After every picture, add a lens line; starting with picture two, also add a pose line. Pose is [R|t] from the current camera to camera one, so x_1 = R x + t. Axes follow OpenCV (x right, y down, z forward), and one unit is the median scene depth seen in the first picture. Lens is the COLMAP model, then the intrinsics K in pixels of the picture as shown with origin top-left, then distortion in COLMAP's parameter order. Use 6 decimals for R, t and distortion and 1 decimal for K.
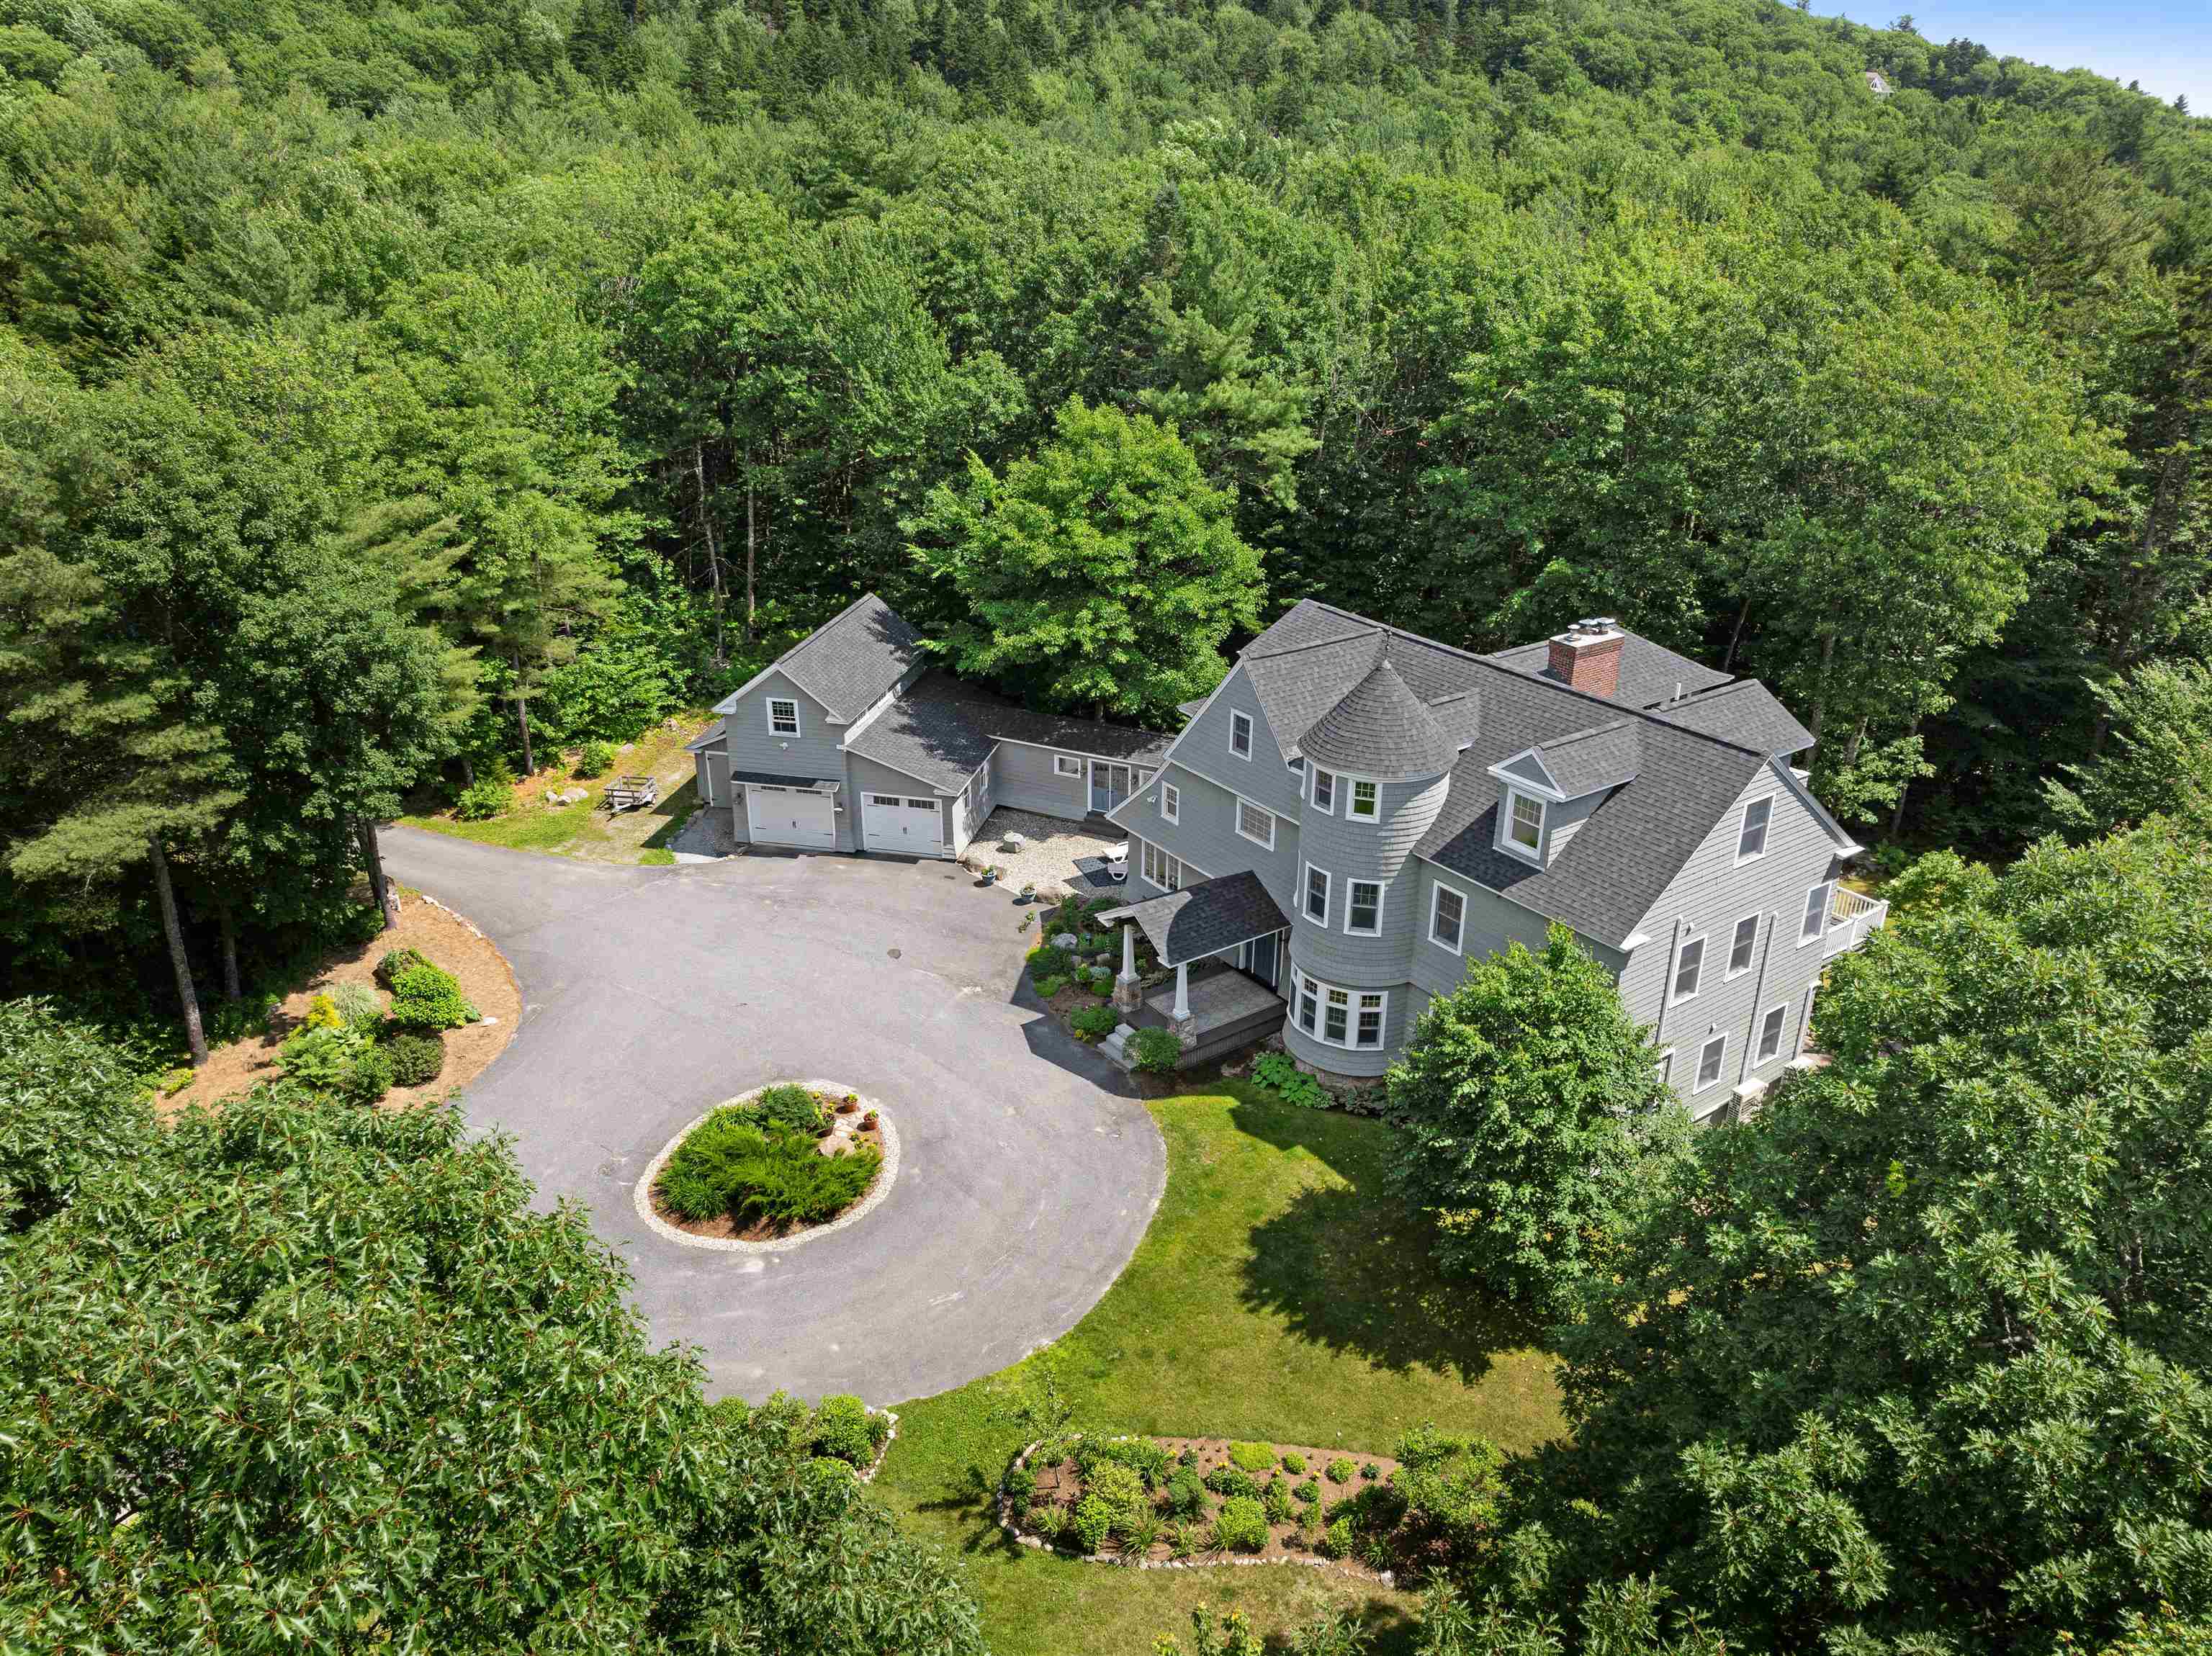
lens RADIAL K [[1522.9, 0, 1106.0], [0, 1522.9, 828.0], [0, 0, 1]] dist [-0.076418, -0.000313]
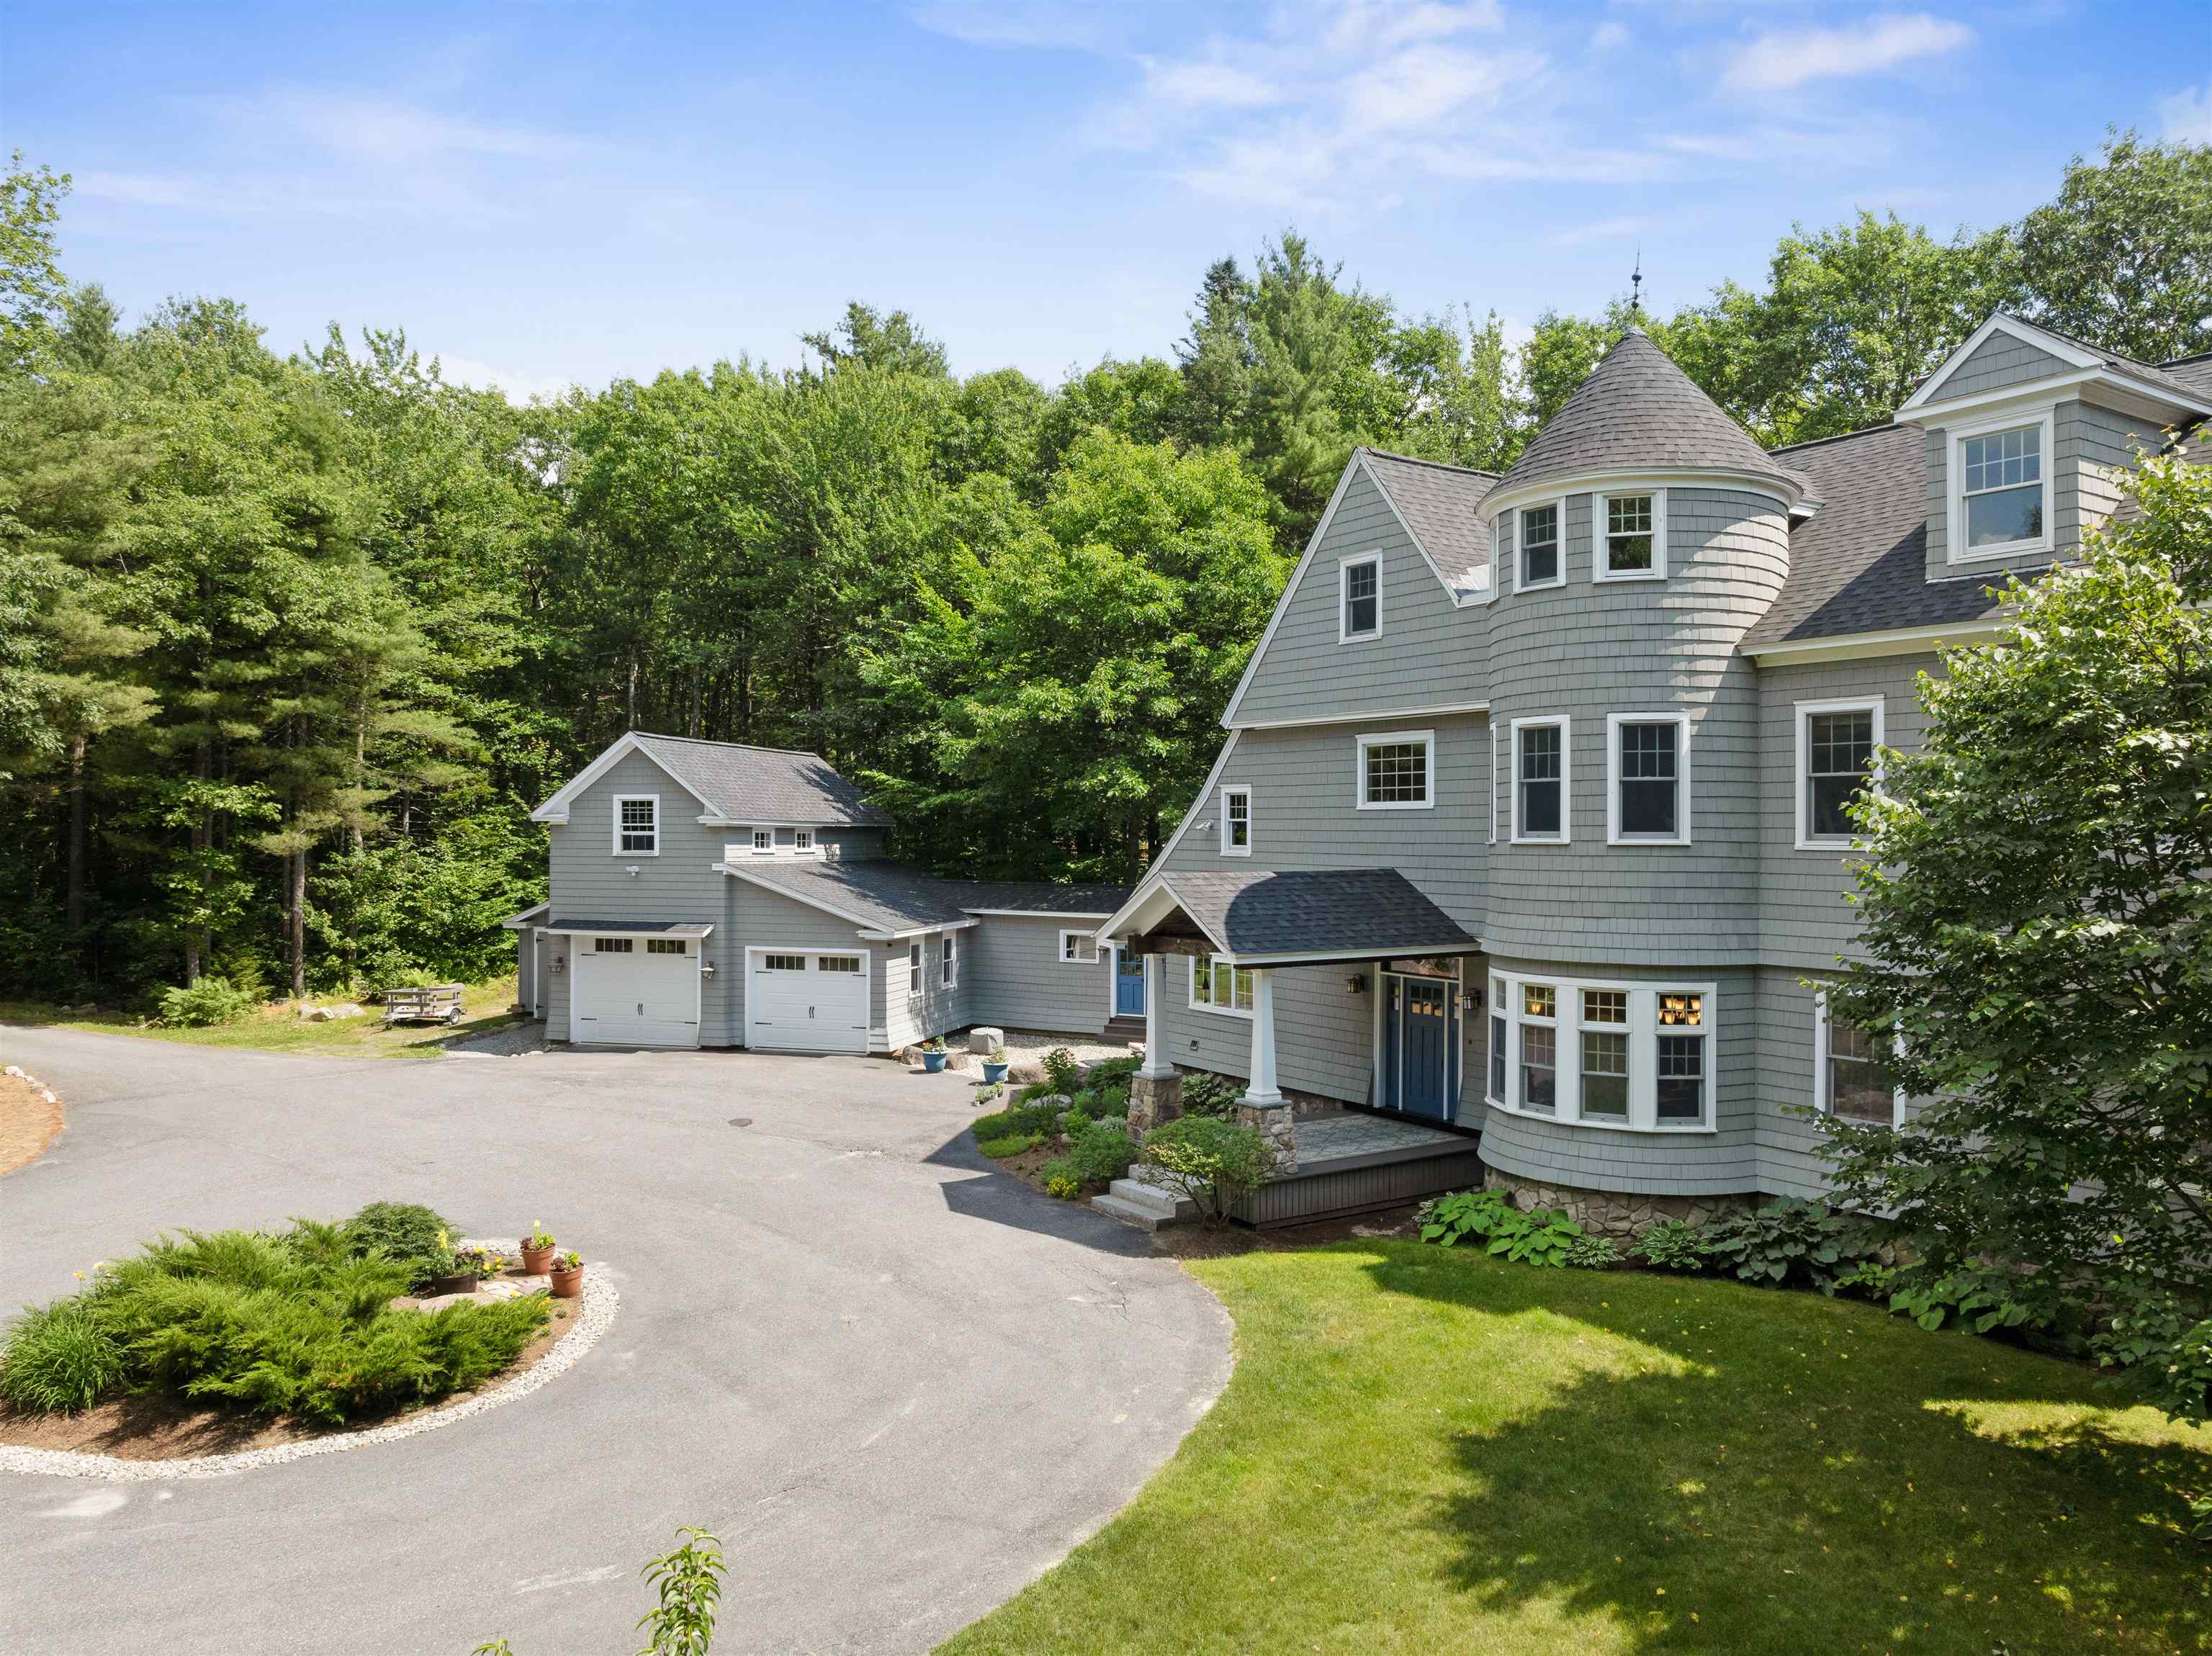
lens RADIAL K [[1545.4, 0, 1106.0], [0, 1545.4, 828.0], [0, 0, 1]] dist [-0.055412, 0.002794]
pose [[0.998922, -0.002473, -0.046350, 0.021975], [-0.016231, 0.916926, -0.398728, 0.229996], [0.043485, 0.399051, 0.915897, 0.504420]]
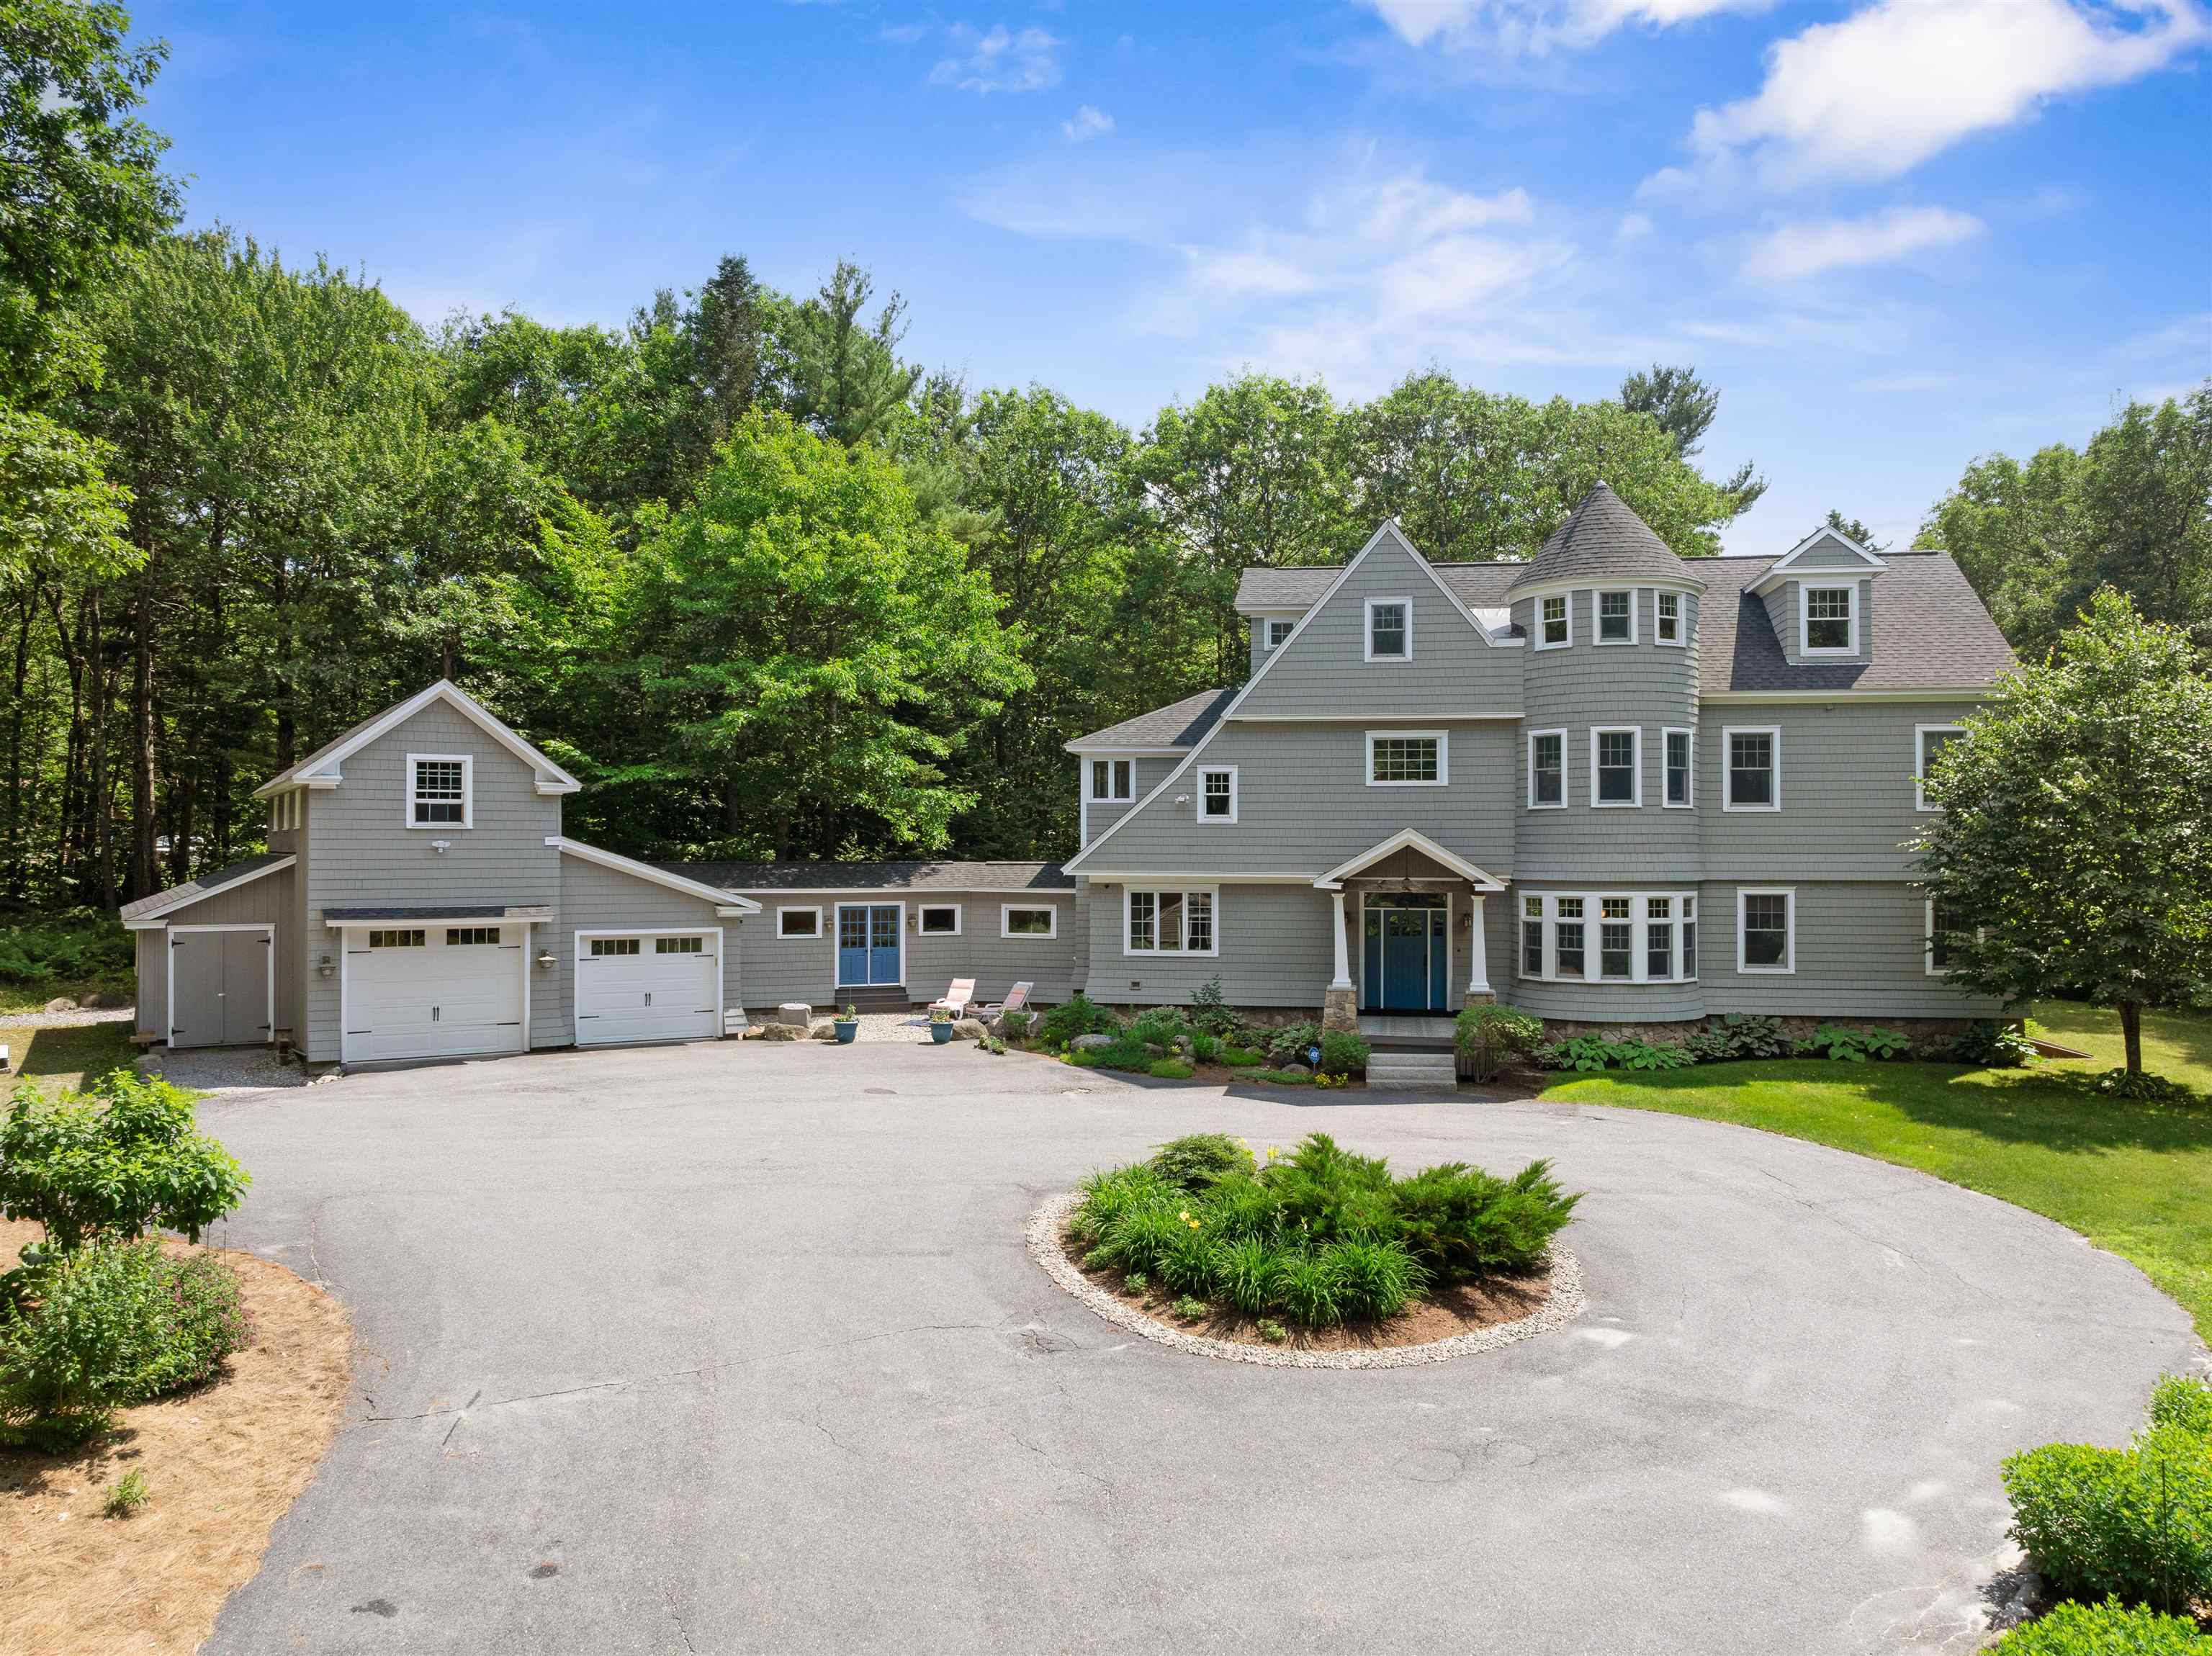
lens RADIAL K [[1522.9, 0, 1106.0], [0, 1522.9, 828.0], [0, 0, 1]] dist [-0.076418, -0.000313]
pose [[0.698906, 0.005052, 0.715196, -0.527317], [0.287783, 0.913467, -0.287680, 0.196641], [-0.654761, 0.406882, 0.636973, 0.633212]]
